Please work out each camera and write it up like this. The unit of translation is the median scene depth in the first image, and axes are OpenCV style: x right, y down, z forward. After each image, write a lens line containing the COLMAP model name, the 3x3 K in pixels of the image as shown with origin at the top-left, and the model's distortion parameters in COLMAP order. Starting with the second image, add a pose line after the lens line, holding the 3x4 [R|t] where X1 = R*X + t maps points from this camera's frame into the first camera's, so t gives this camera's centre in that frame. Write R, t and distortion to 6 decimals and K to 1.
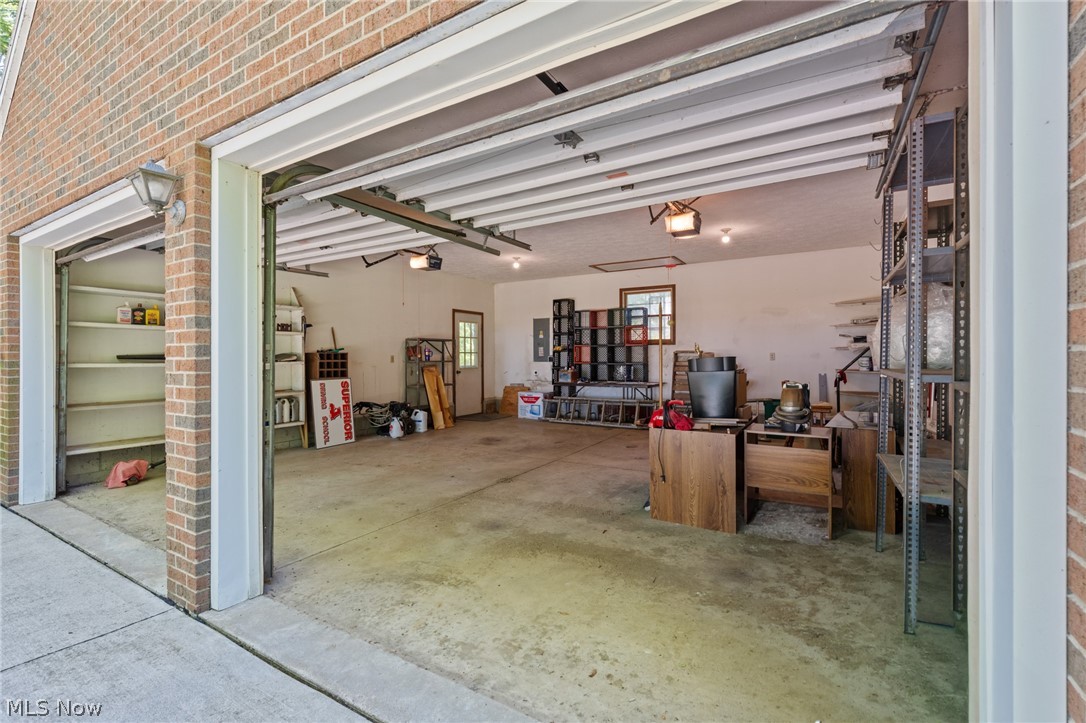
lens RADIAL K [[461.3, 0, 546.8], [0, 461.3, 344.7], [0, 0, 1]] dist [0.000850, -0.000009]
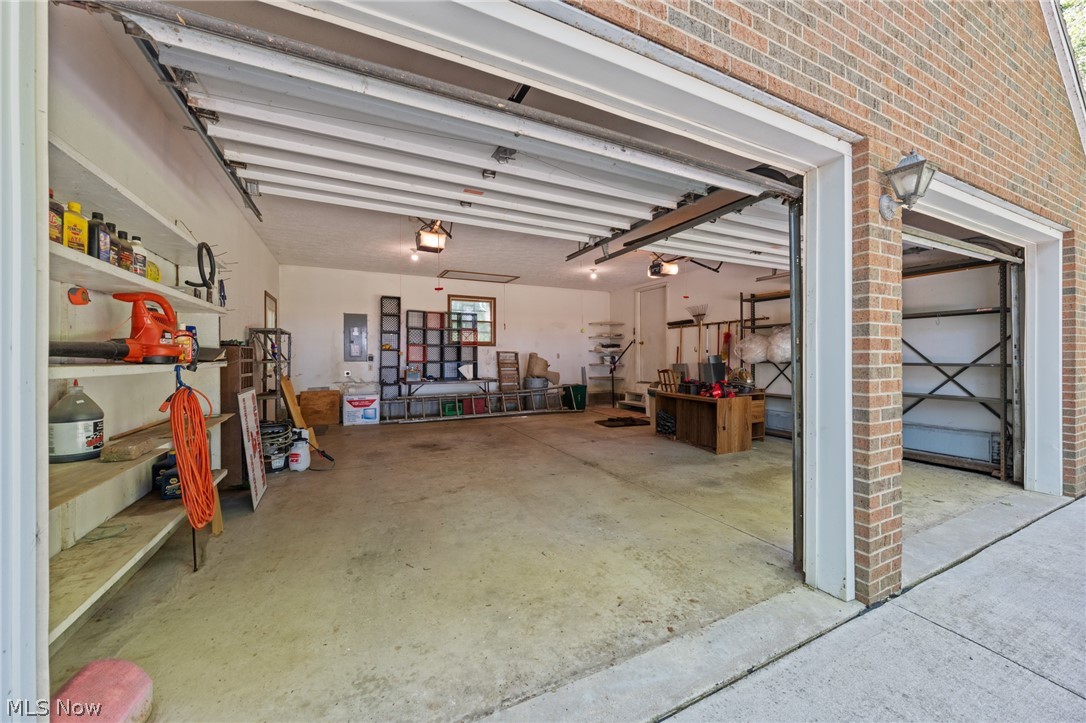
lens RADIAL K [[392.0, 0, 539.9], [0, 392.0, 357.5], [0, 0, 1]] dist [-0.001210, 0.000047]
pose [[0.557948, 0.000776, 0.829876, -1.029164], [-0.021068, 0.999690, 0.013230, 0.026200], [-0.829608, -0.024866, 0.557792, 0.623351]]
